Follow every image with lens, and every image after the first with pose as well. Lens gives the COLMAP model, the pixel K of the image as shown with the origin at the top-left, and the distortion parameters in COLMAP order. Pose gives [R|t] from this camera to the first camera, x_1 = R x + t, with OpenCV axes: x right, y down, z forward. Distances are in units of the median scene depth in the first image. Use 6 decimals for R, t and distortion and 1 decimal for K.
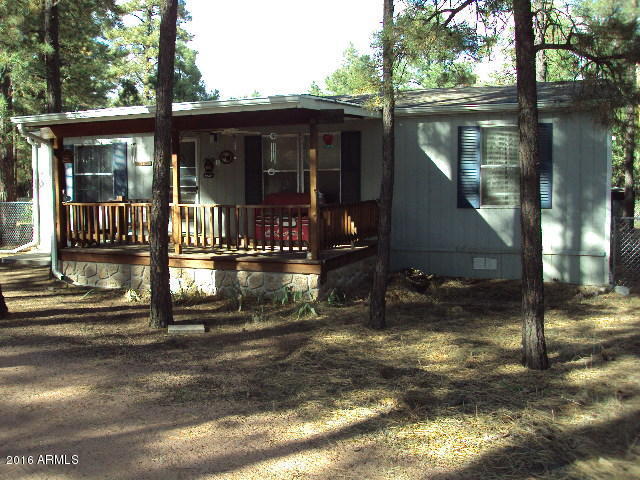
lens RADIAL K [[599.7, 0, 320.7], [0, 599.7, 236.5], [0, 0, 1]] dist [-0.096187, 0.000000]
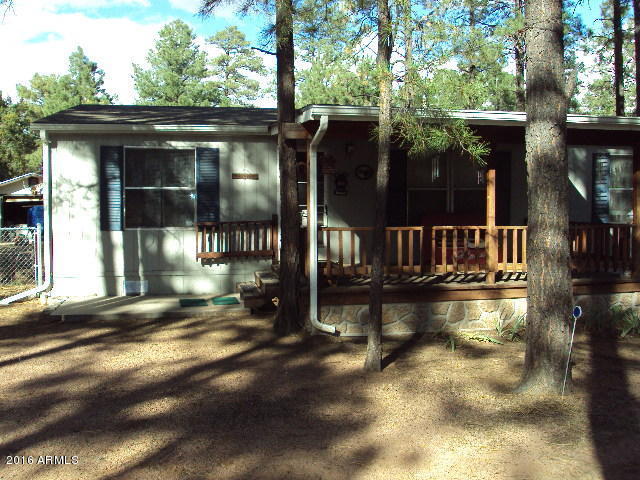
lens RADIAL K [[599.7, 0, 318.7], [0, 599.7, 241.8], [0, 0, 1]] dist [-0.096187, 0.000000]
pose [[0.841879, -0.032910, 0.538662, -0.799098], [0.044523, 0.998972, -0.008551, -0.030839], [-0.537827, 0.031182, 0.842478, 0.347989]]
